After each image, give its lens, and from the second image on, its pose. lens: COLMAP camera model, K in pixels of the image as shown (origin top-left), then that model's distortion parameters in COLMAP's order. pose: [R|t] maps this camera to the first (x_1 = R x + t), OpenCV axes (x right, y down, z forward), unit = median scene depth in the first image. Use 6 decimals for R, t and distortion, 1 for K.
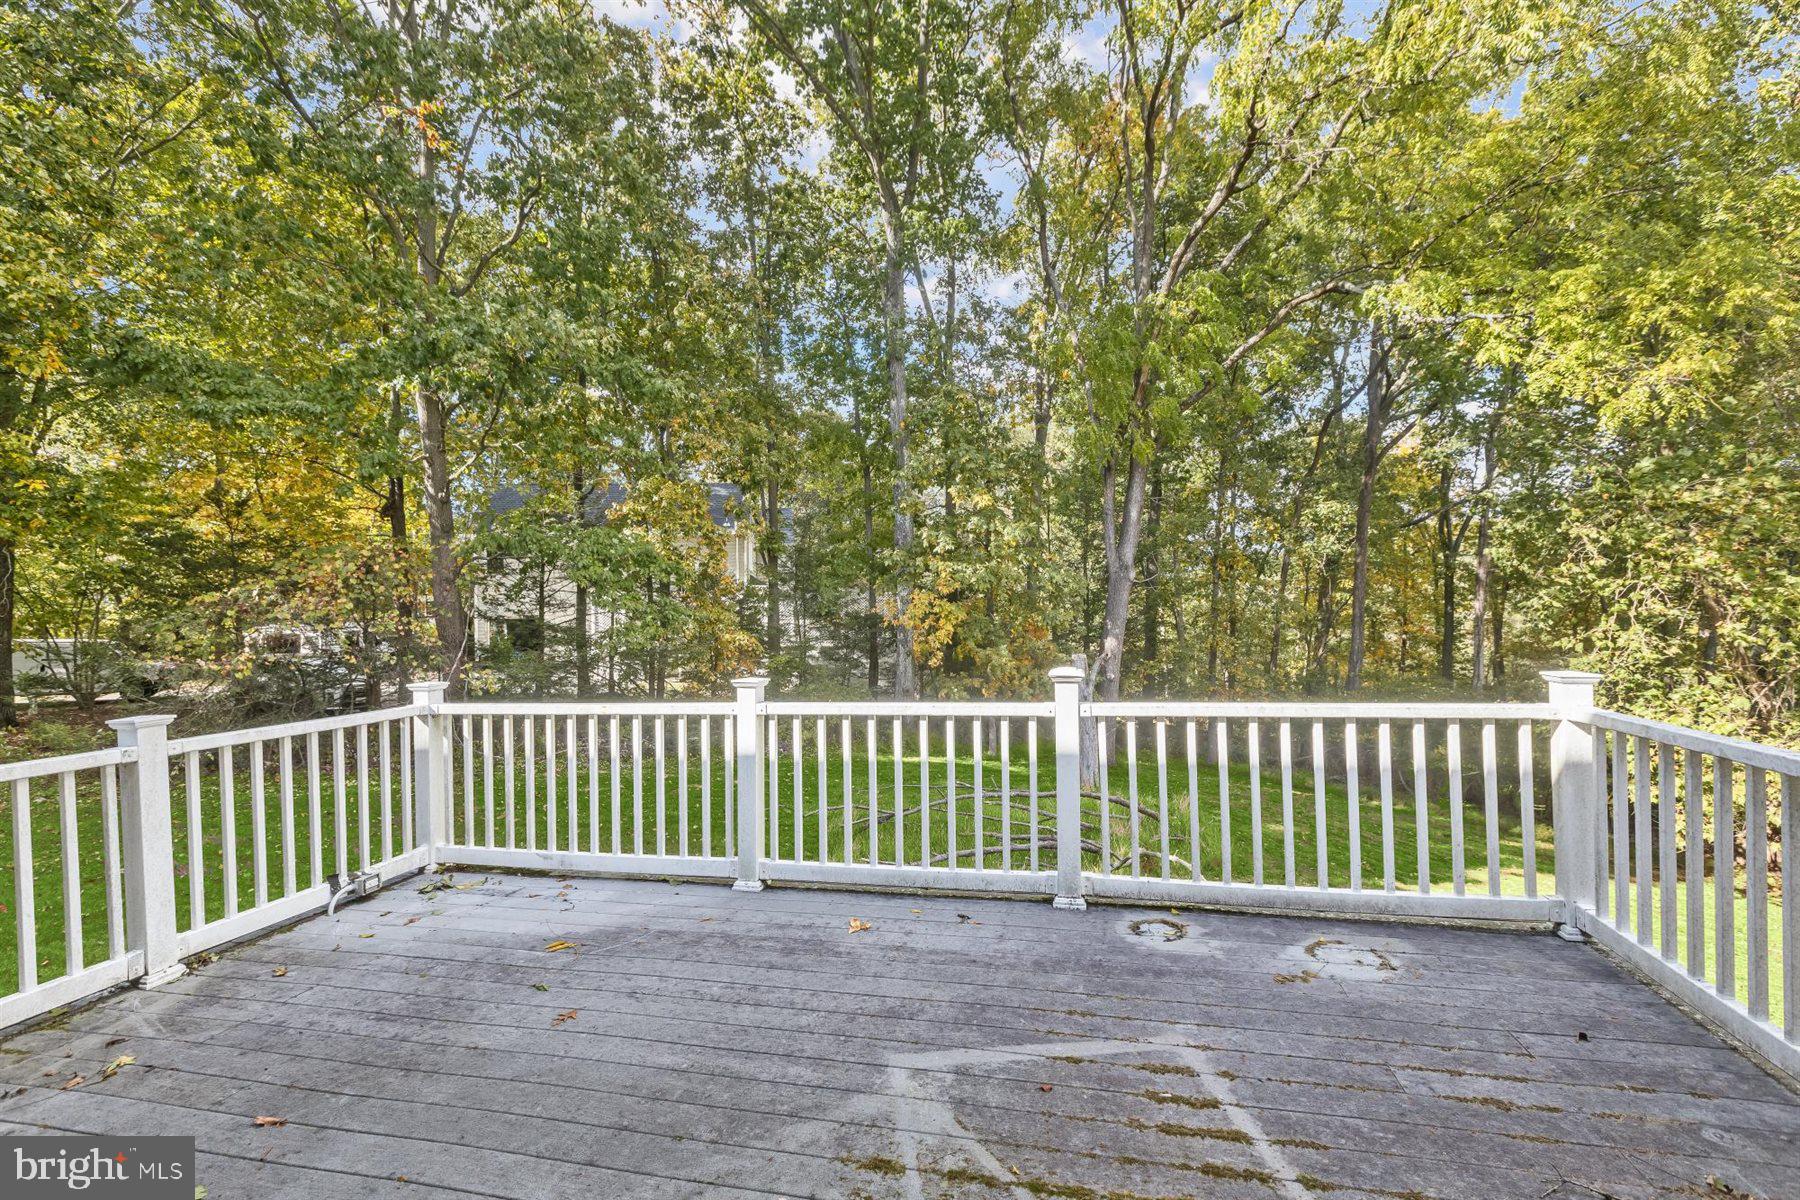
lens RADIAL K [[814.3, 0, 900.0], [0, 814.3, 600.0], [0, 0, 1]] dist [0.001557, 0.000541]
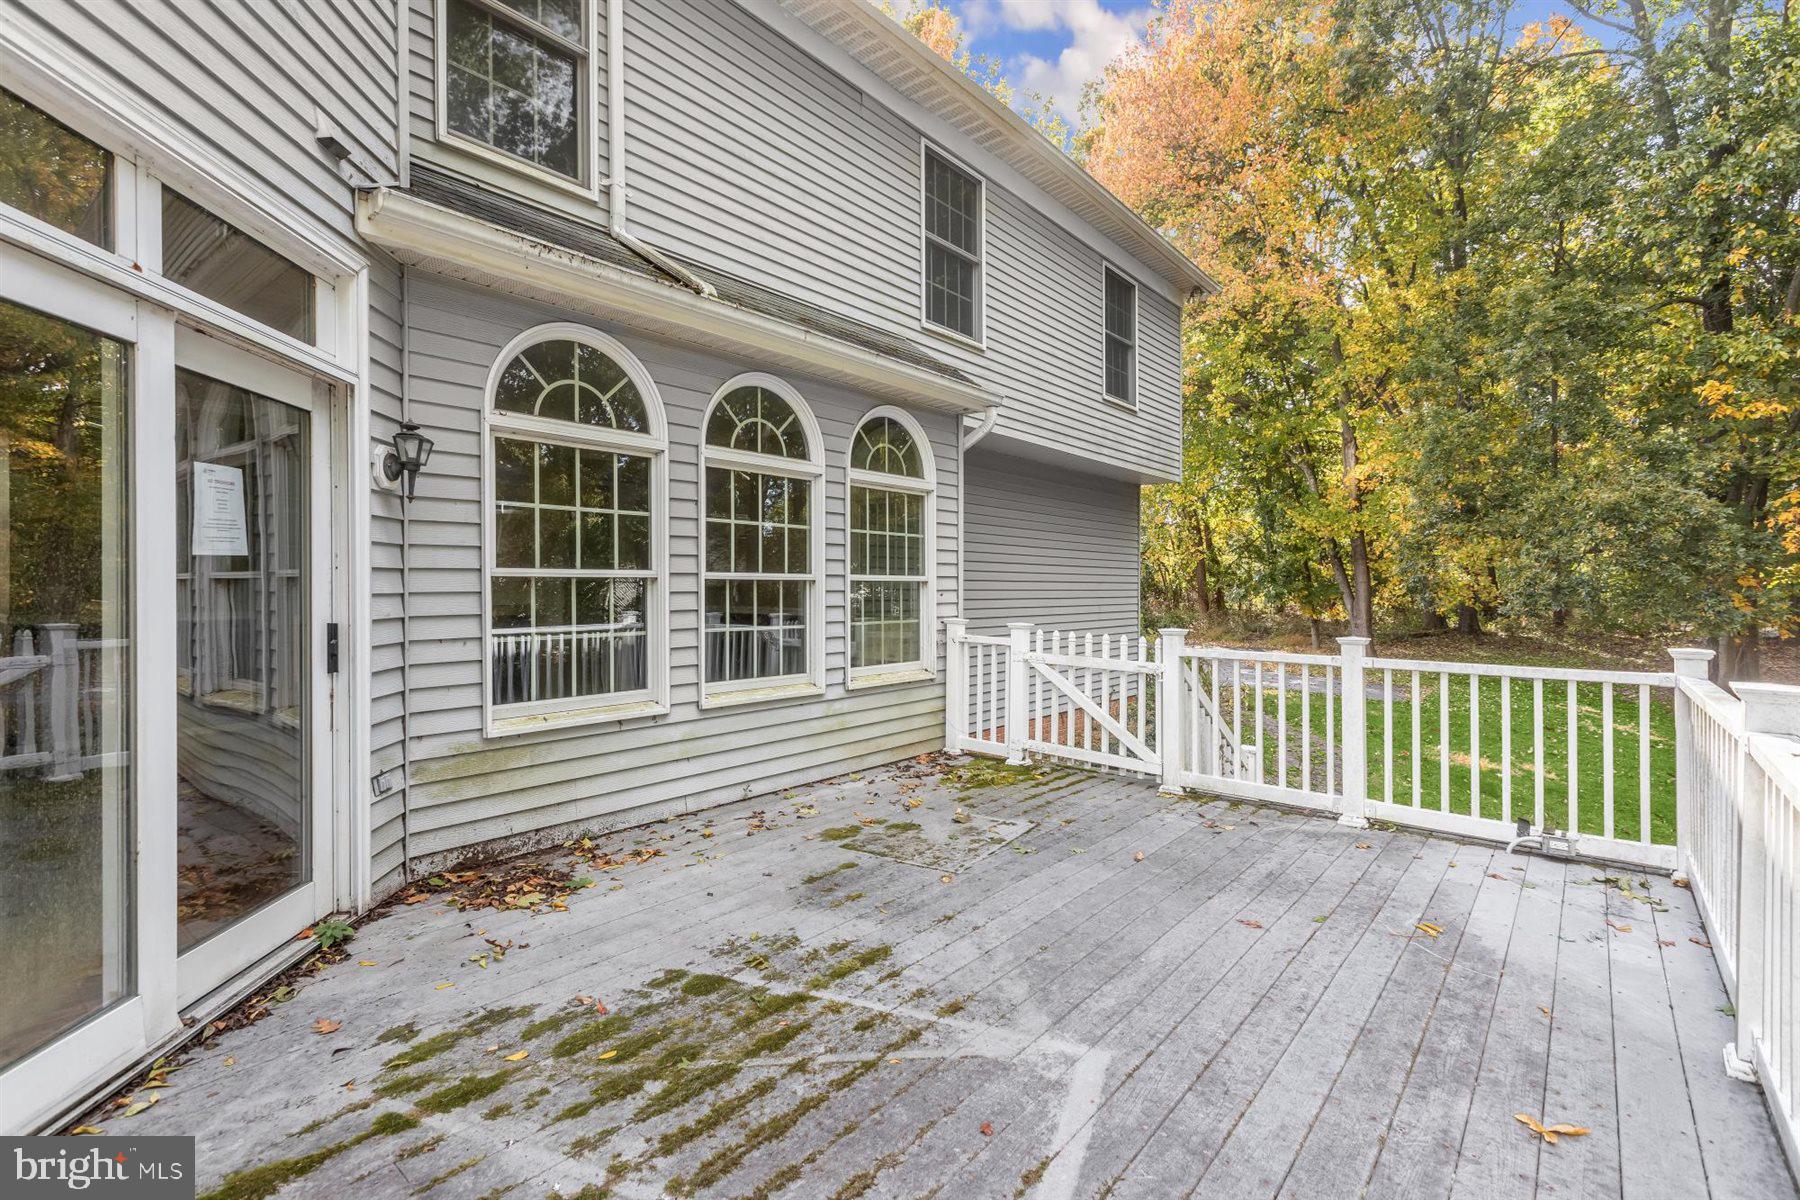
lens RADIAL K [[810.6, 0, 899.0], [0, 810.6, 583.1], [0, 0, 1]] dist [0.000712, -0.000176]
pose [[-0.462779, 0.018471, -0.886281, 0.599351], [0.017617, 0.999777, 0.011637, 0.014961], [0.886299, -0.010229, -0.463001, 0.821667]]
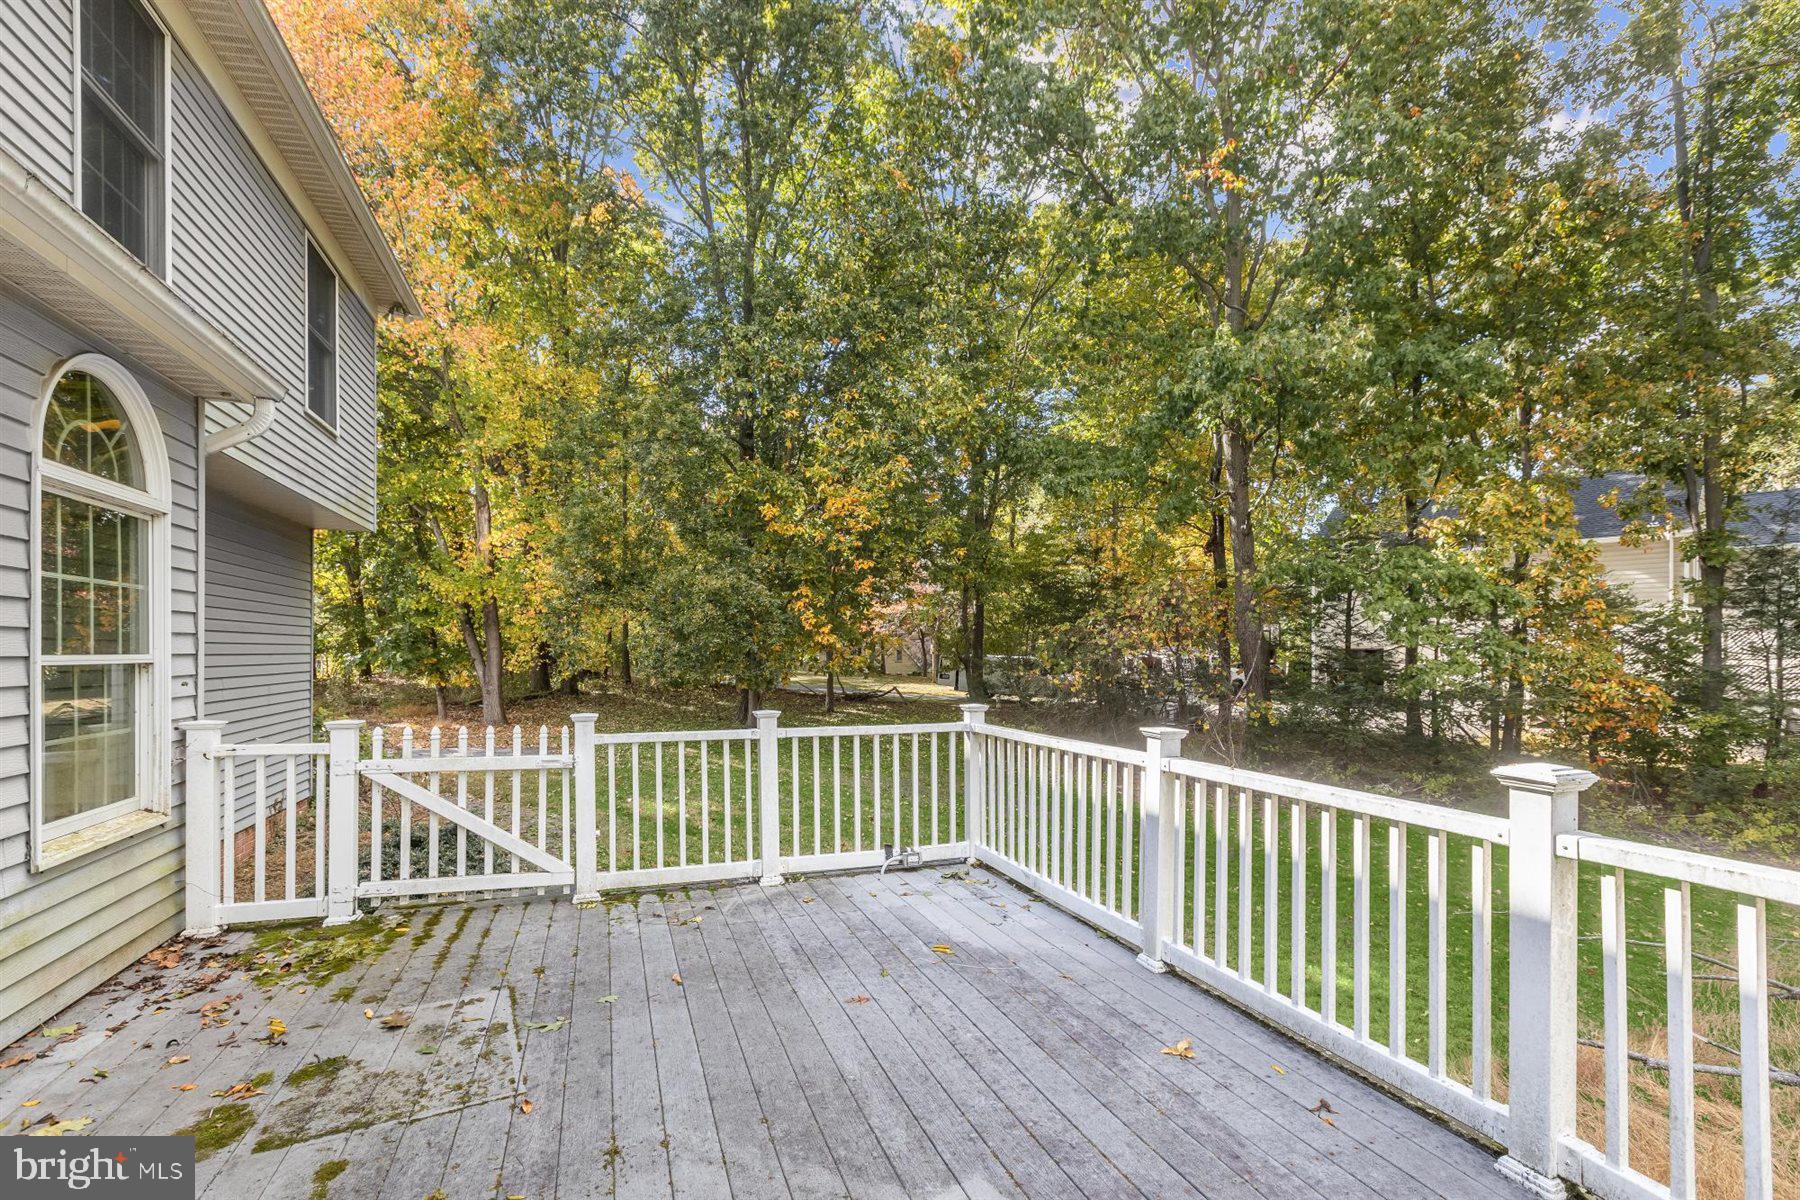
lens RADIAL K [[826.0, 0, 896.5], [0, 826.0, 645.4], [0, 0, 1]] dist [-0.000540, -0.000648]
pose [[0.538219, 0.018087, -0.842611, 0.449162], [0.000050, 0.999769, 0.021493, -0.012856], [0.842805, -0.011610, 0.538094, 0.315991]]
